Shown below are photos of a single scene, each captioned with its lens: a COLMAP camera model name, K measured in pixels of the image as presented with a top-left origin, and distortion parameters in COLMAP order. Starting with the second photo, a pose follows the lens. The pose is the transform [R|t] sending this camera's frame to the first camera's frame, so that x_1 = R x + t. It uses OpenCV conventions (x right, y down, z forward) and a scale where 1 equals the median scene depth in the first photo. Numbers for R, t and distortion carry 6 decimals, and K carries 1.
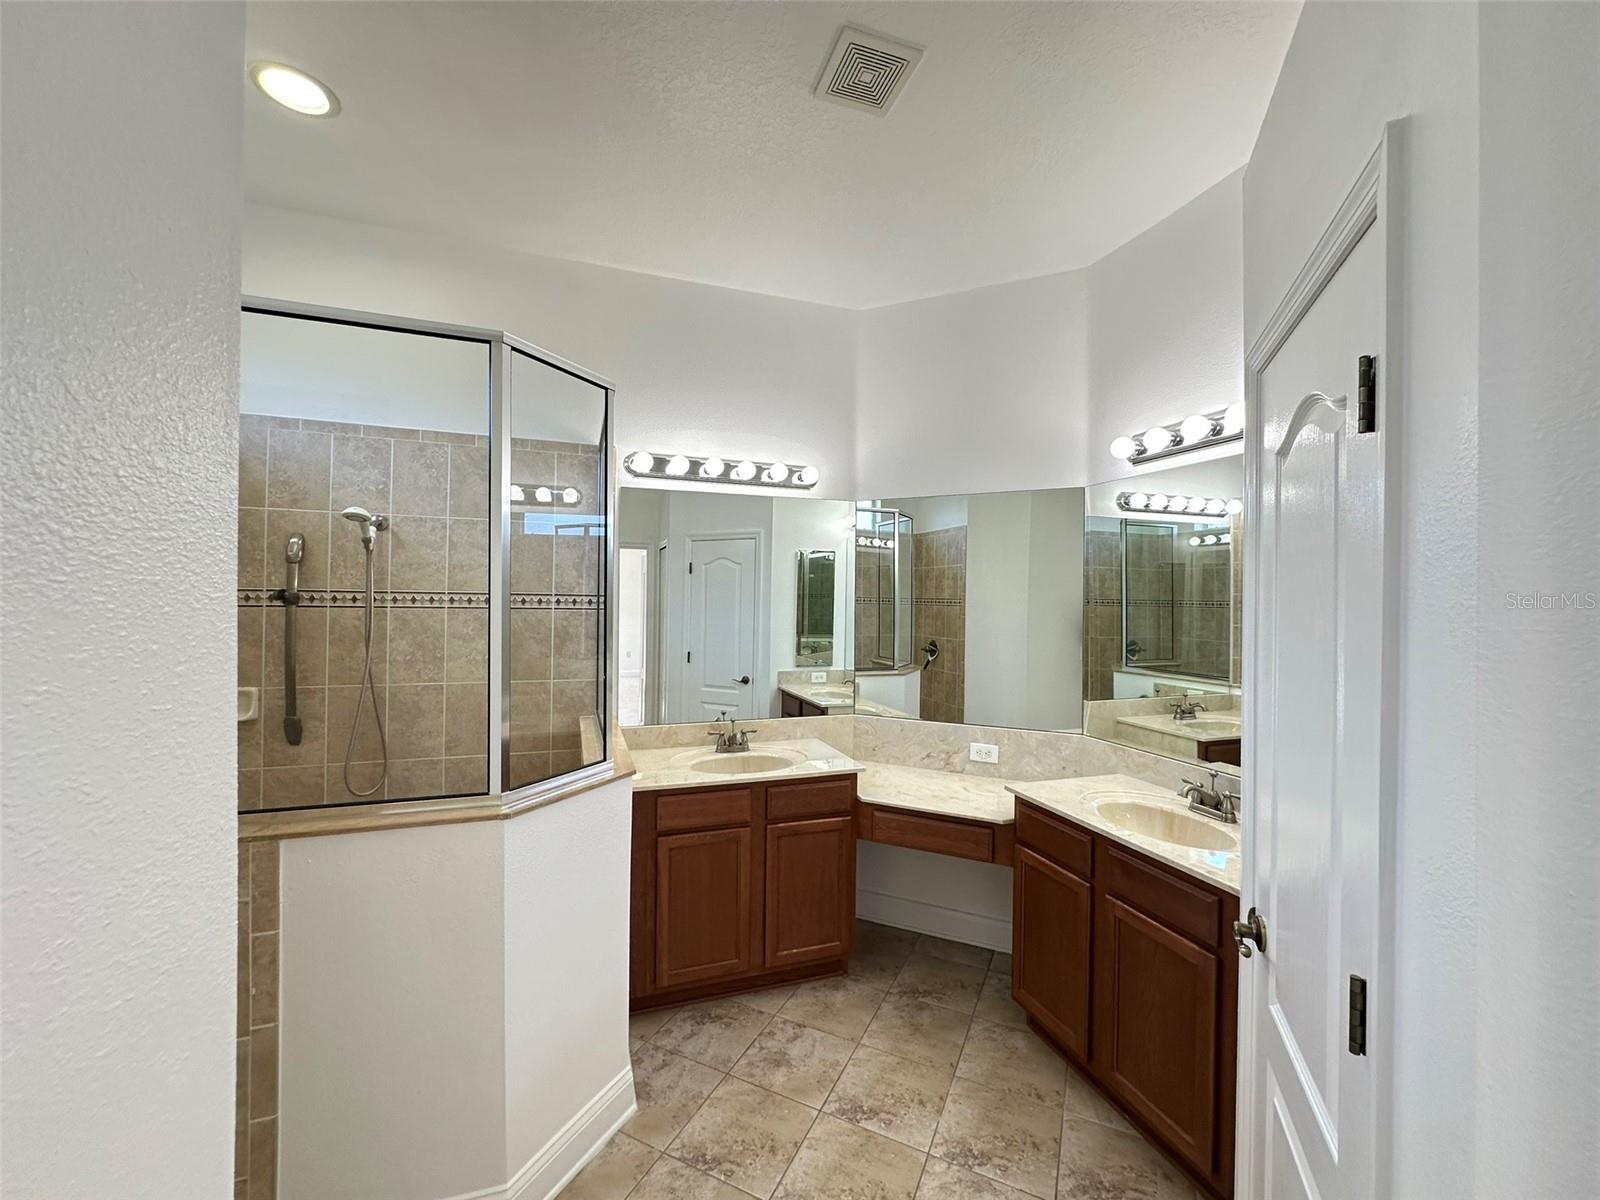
lens RADIAL K [[637.7, 0, 801.6], [0, 637.7, 595.7], [0, 0, 1]] dist [-0.002632, 0.000142]
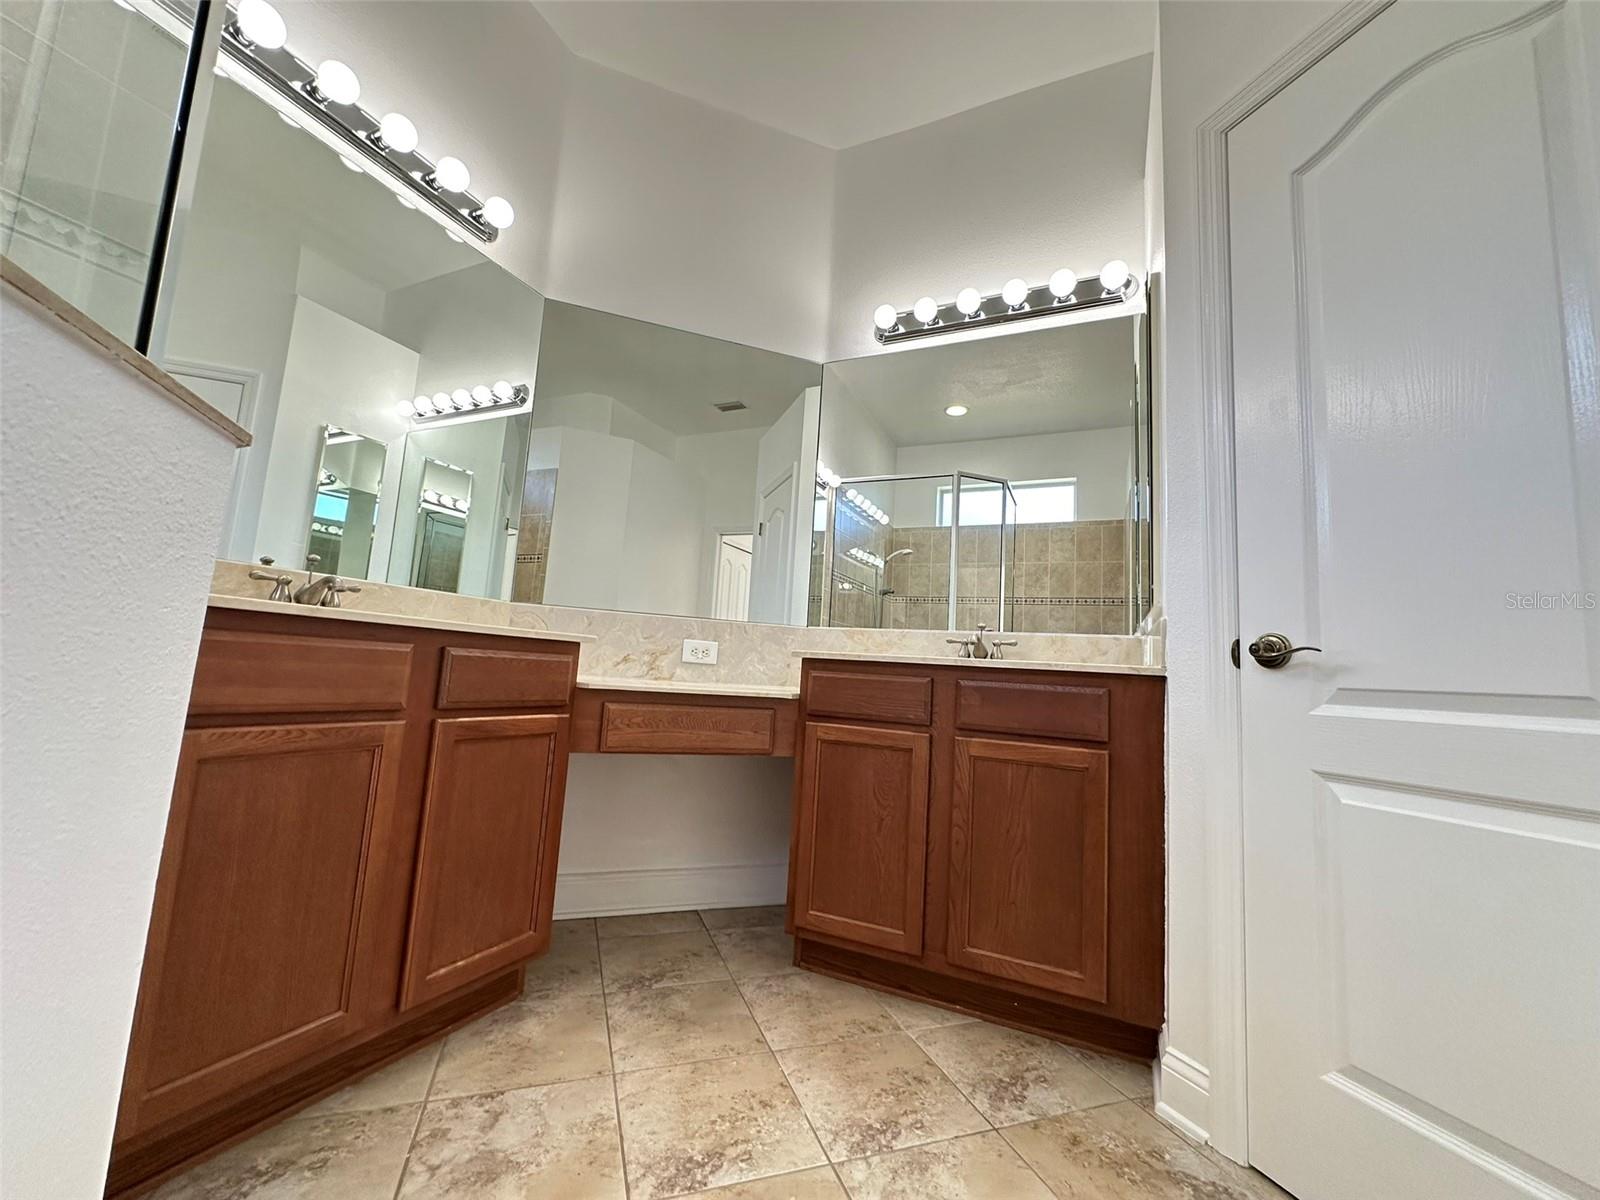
lens RADIAL K [[637.7, 0, 800.7], [0, 637.7, 593.5], [0, 0, 1]] dist [-0.002632, 0.000142]
pose [[0.696853, 0.116135, 0.707748, -0.237915], [-0.054536, 0.992526, -0.109168, 0.316332], [-0.715137, 0.037476, 0.697979, 0.449048]]
